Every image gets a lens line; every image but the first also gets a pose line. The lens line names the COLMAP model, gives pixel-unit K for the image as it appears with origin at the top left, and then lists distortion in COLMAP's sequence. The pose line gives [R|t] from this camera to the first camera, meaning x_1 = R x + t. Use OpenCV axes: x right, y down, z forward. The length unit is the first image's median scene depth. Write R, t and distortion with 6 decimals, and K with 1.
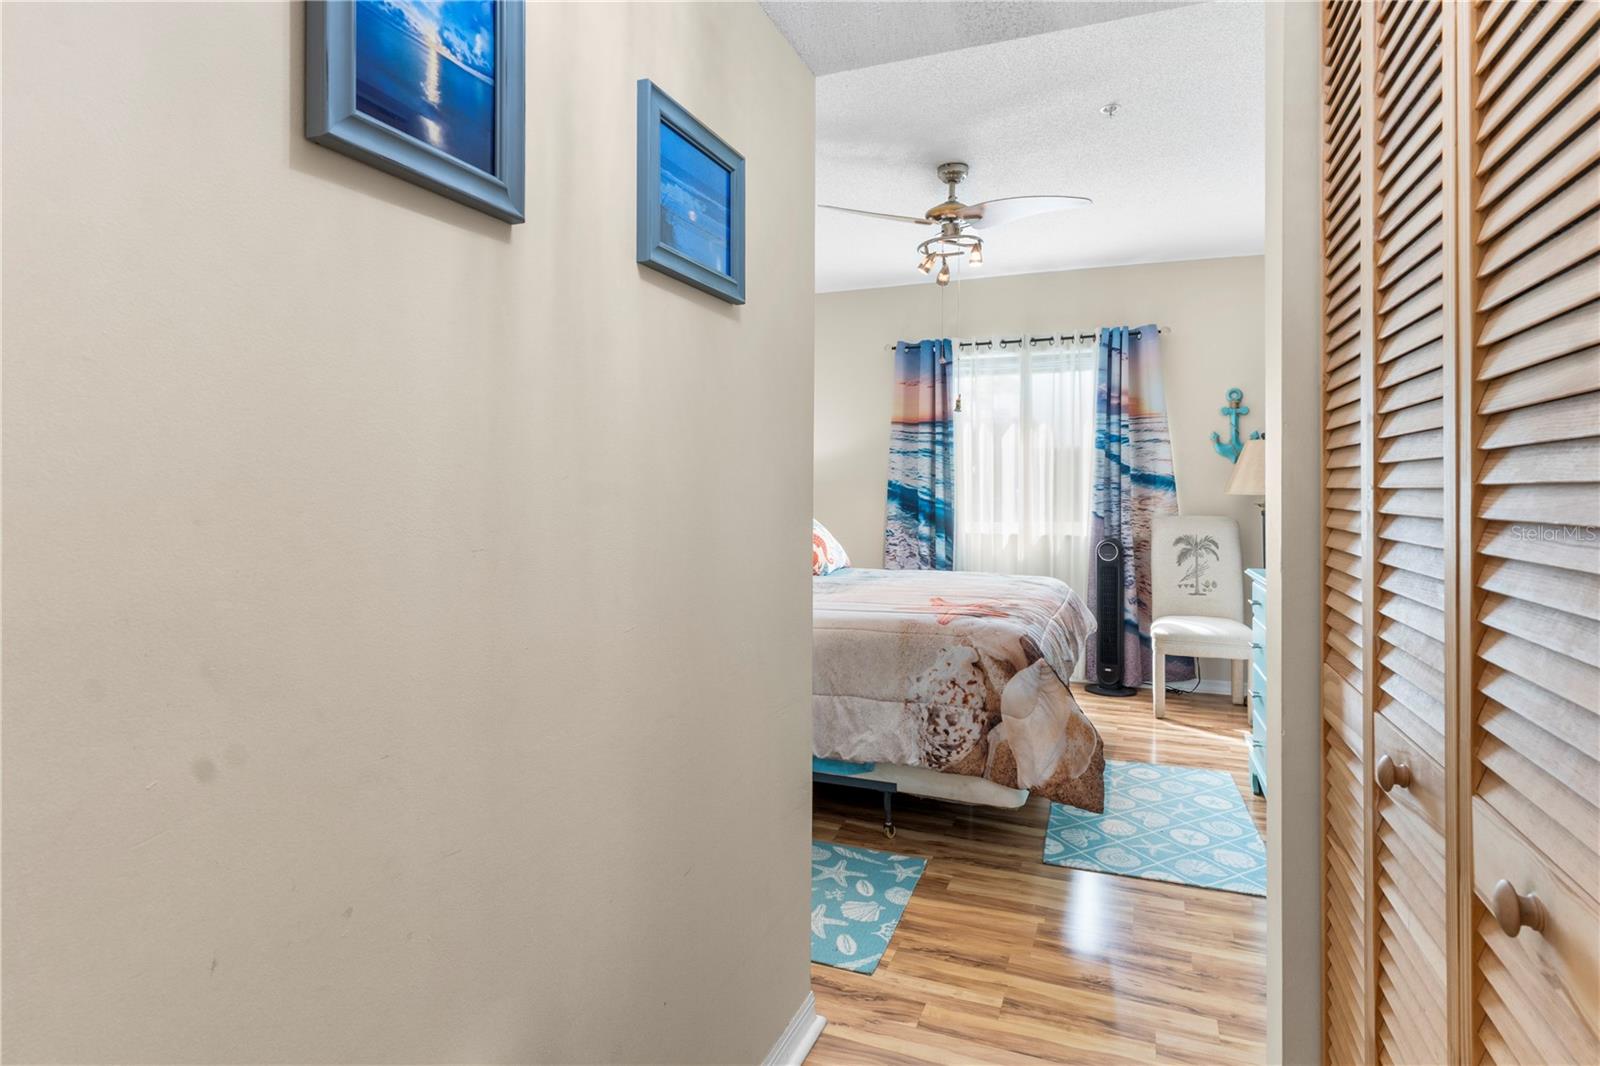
lens RADIAL K [[841.1, 0, 812.2], [0, 841.1, 467.6], [0, 0, 1]] dist [0.011280, -0.007171]
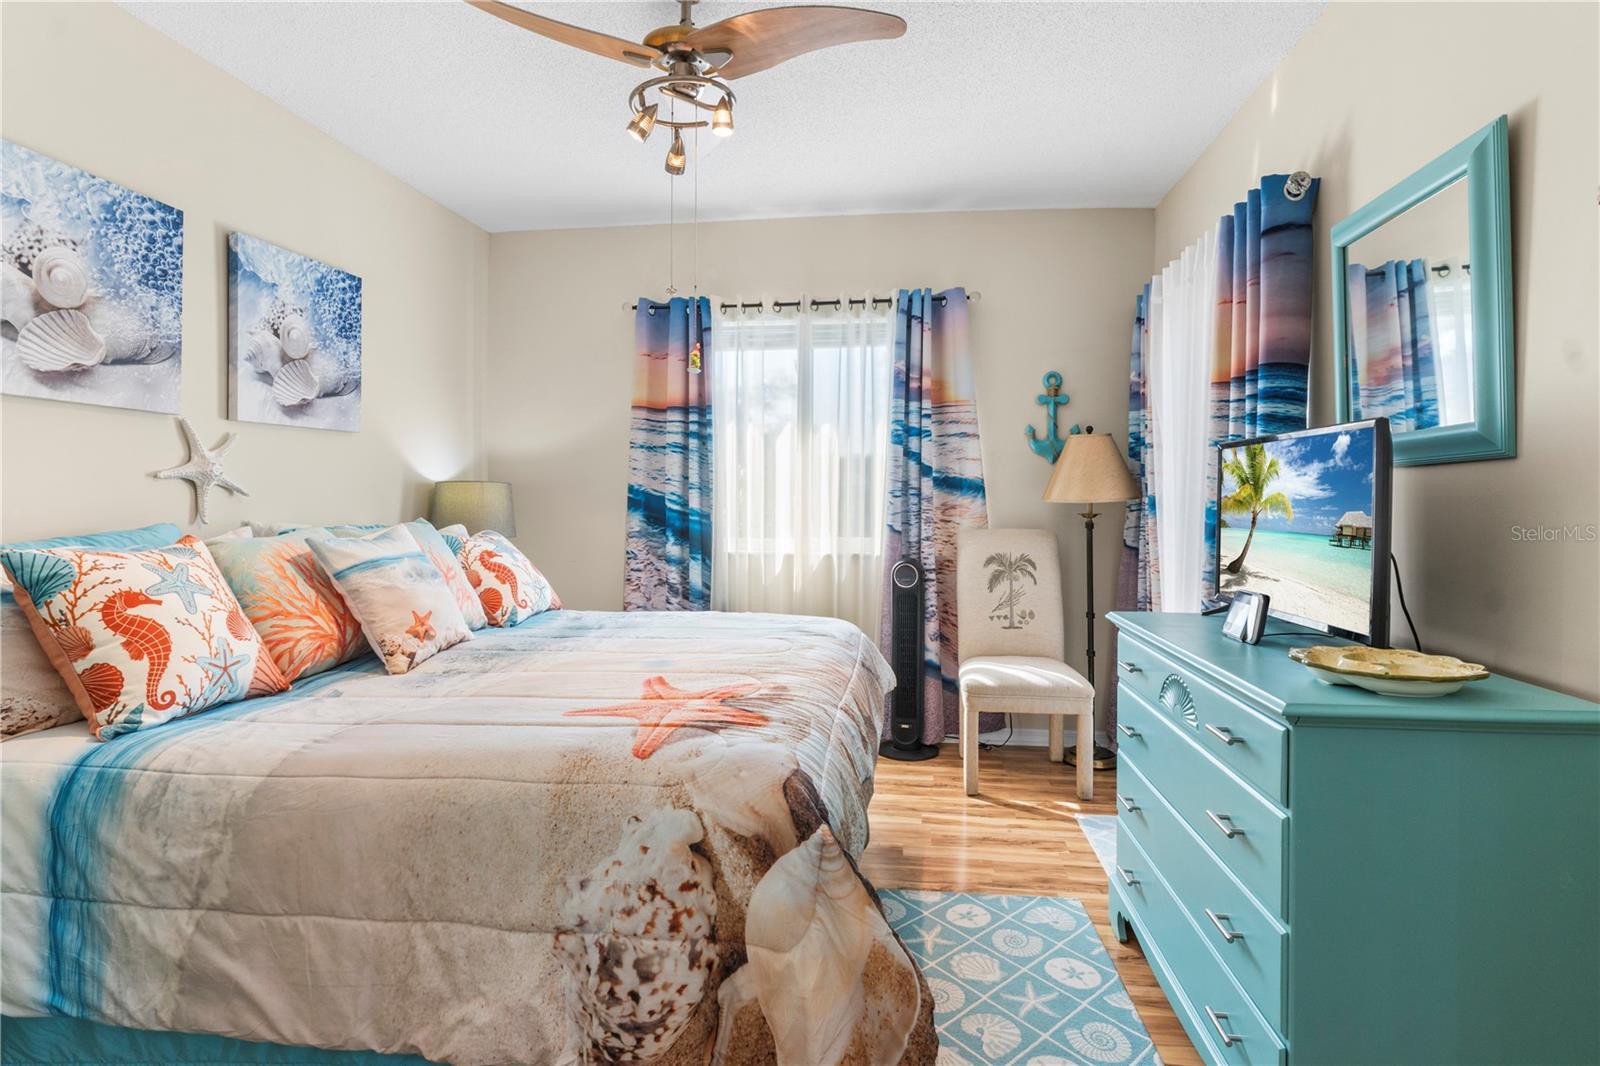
lens RADIAL K [[841.1, 0, 806.2], [0, 841.1, 515.6], [0, 0, 1]] dist [0.011280, -0.007171]
pose [[0.970234, -0.008231, 0.242030, 0.076656], [-0.004117, 0.998717, 0.050471, 0.005084], [-0.242135, -0.049965, 0.968955, 0.282011]]
